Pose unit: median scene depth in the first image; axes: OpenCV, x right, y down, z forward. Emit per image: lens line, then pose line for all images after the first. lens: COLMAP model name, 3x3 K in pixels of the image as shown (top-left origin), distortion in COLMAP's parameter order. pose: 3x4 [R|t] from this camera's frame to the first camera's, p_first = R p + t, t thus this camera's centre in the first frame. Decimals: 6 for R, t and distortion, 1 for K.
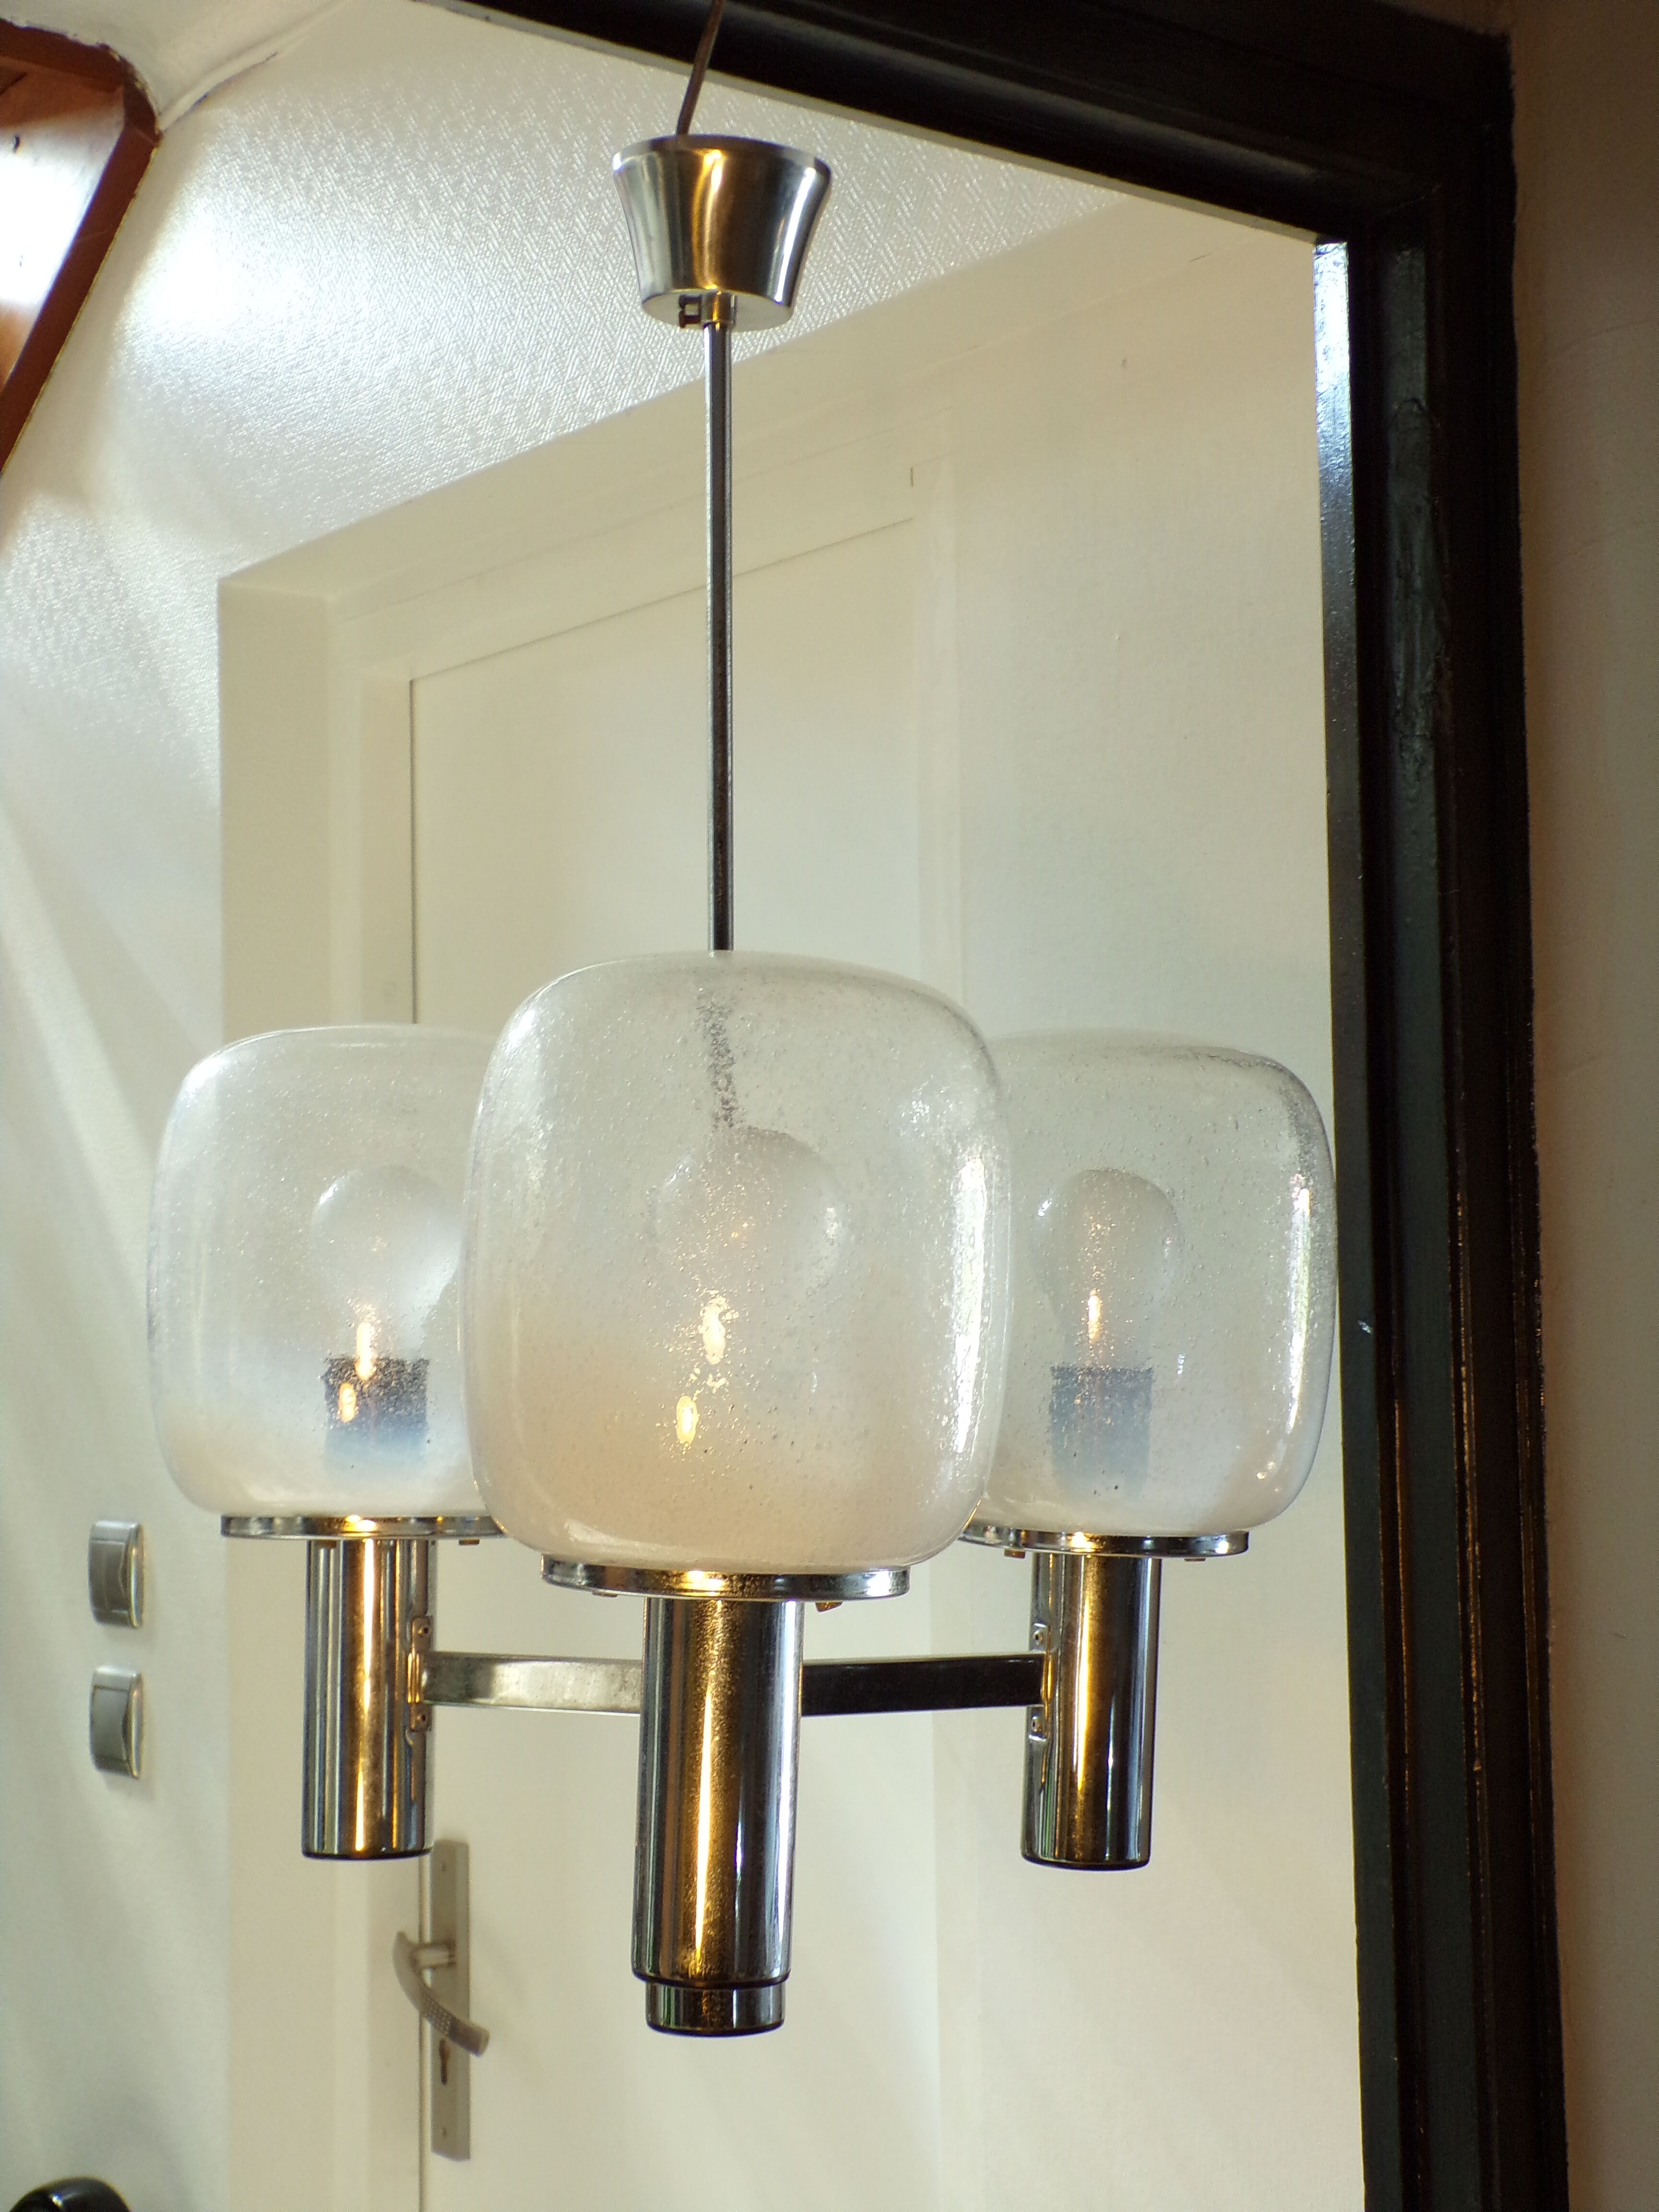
lens RADIAL K [[3188.9, 0, 840.5], [0, 3188.9, 1111.6], [0, 0, 1]] dist [0.148675, 0.000000]
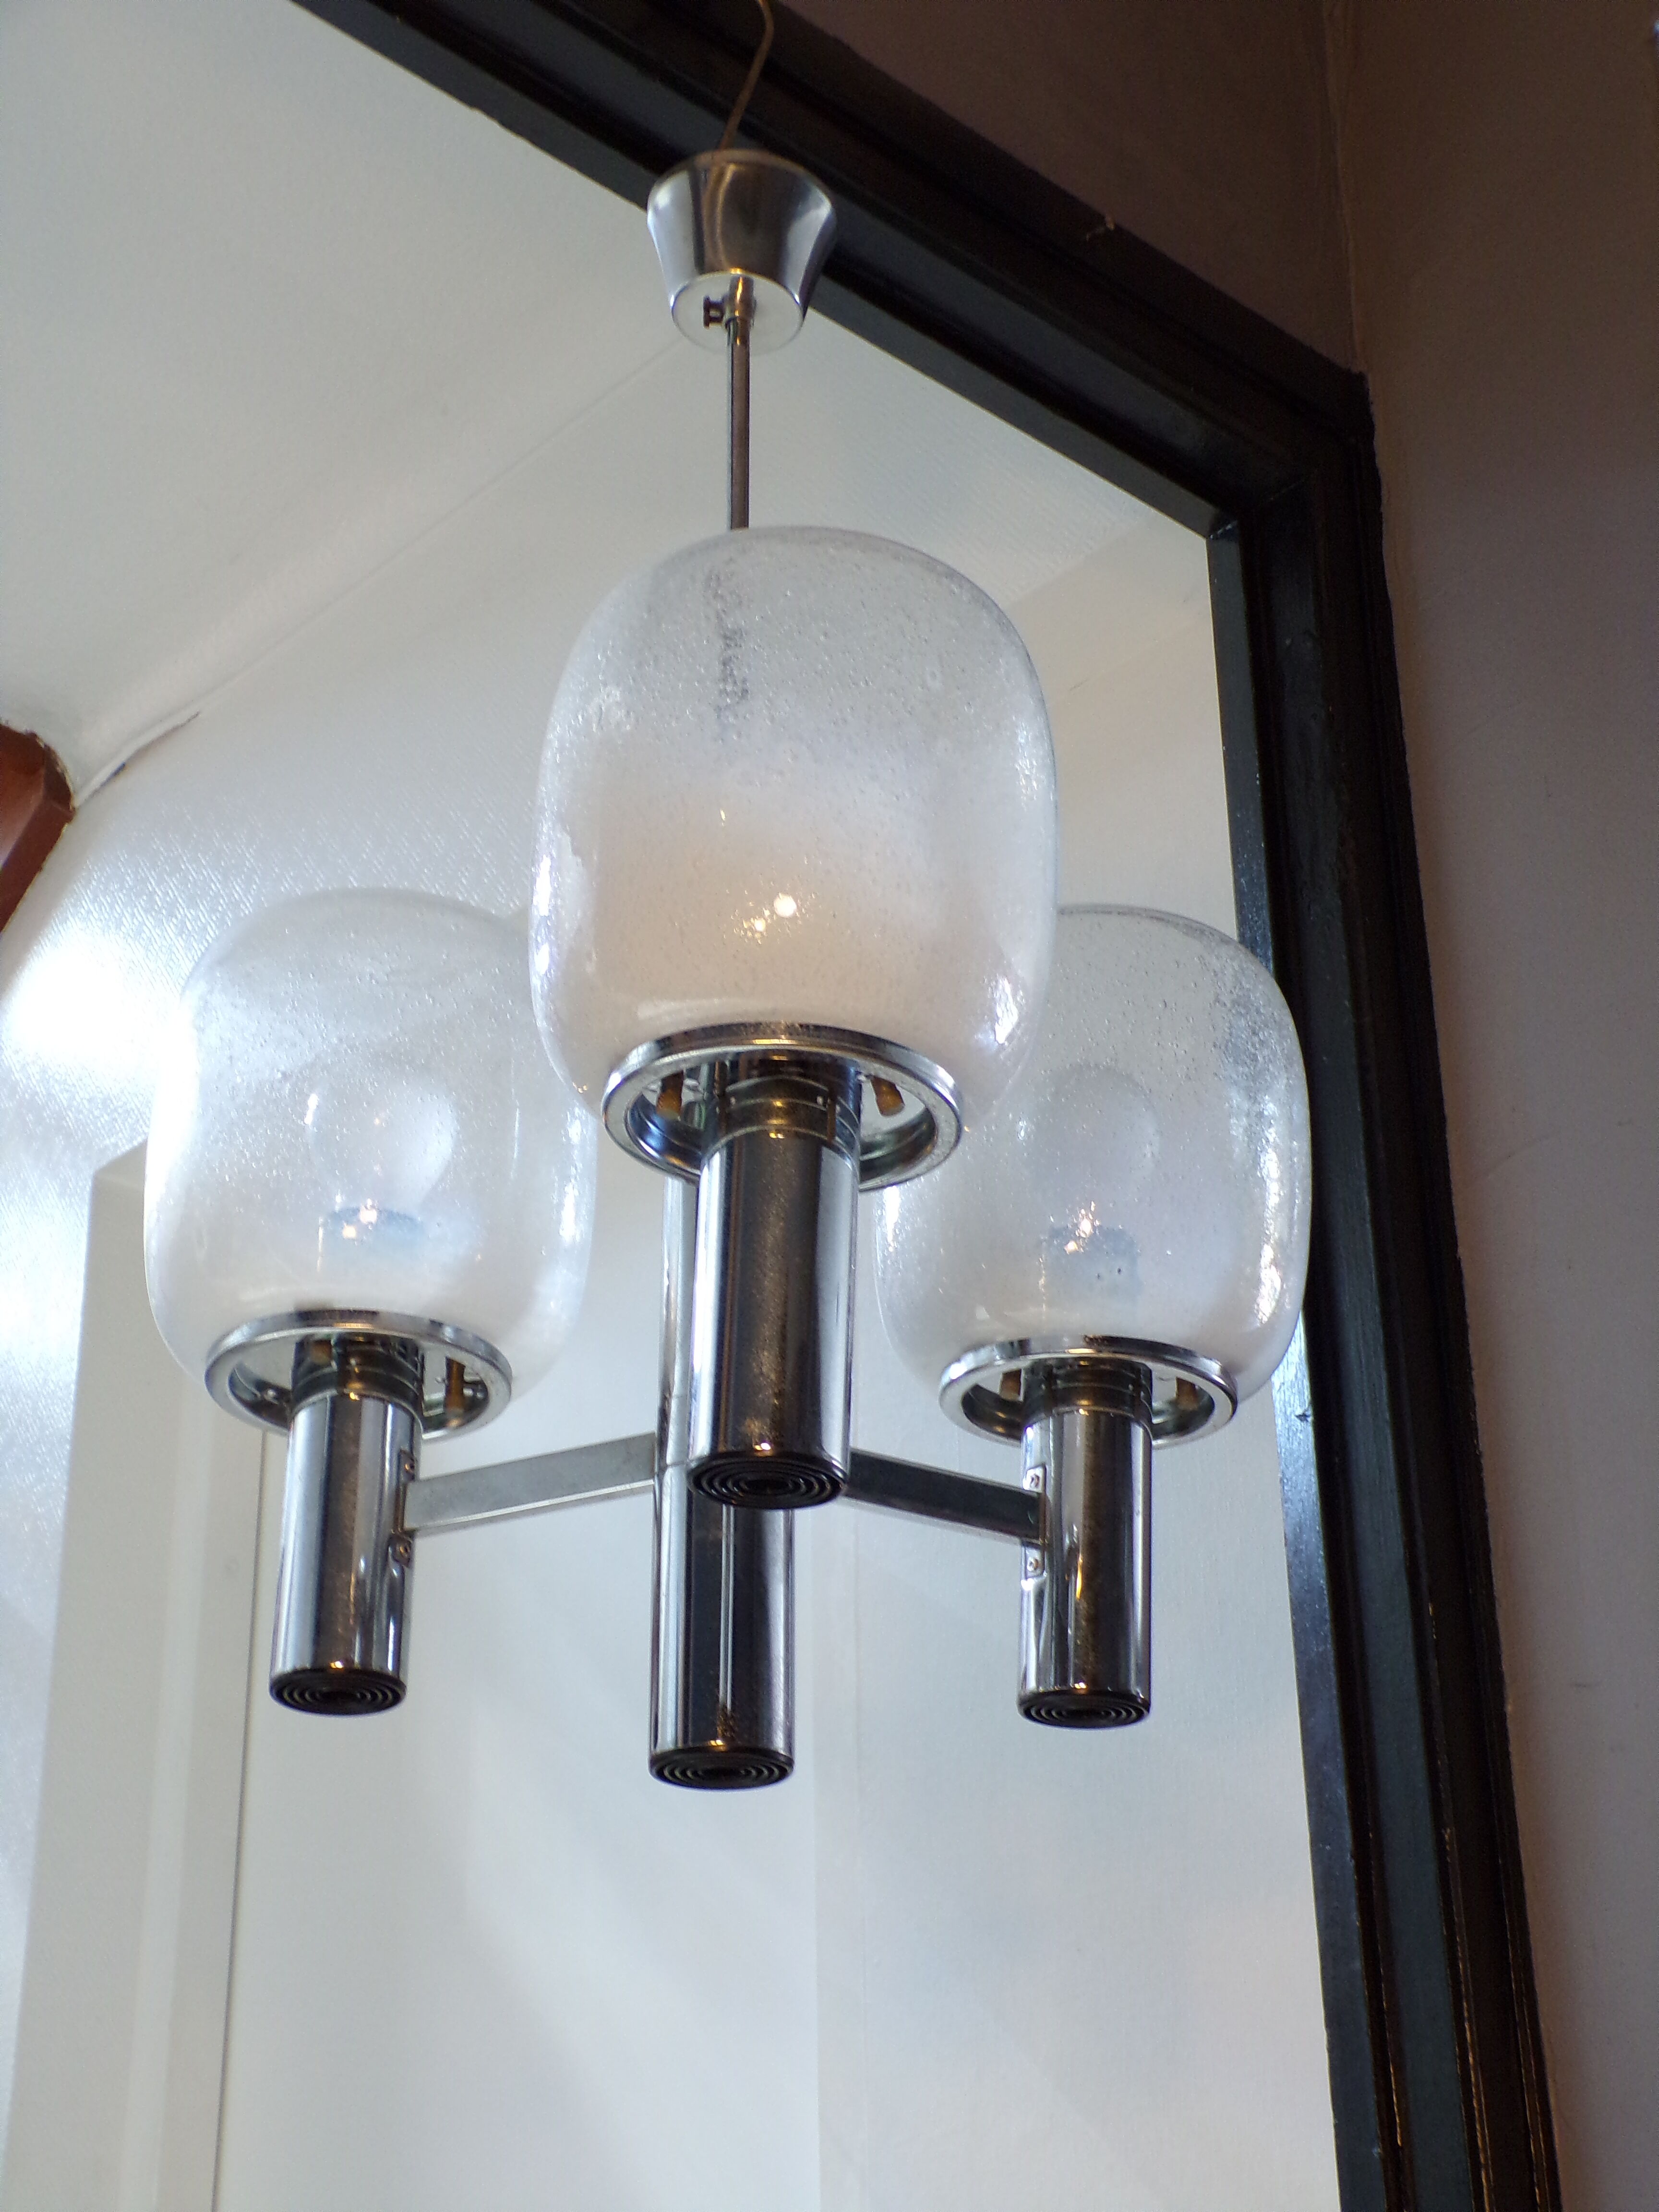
lens RADIAL K [[3188.9, 0, 815.8], [0, 3188.9, 1111.2], [0, 0, 1]] dist [0.148675, 0.000000]
pose [[0.997217, 0.032127, 0.067274, -0.062152], [-0.006688, 0.937294, -0.348475, 0.327990], [-0.074251, 0.347055, 0.934901, 0.026228]]
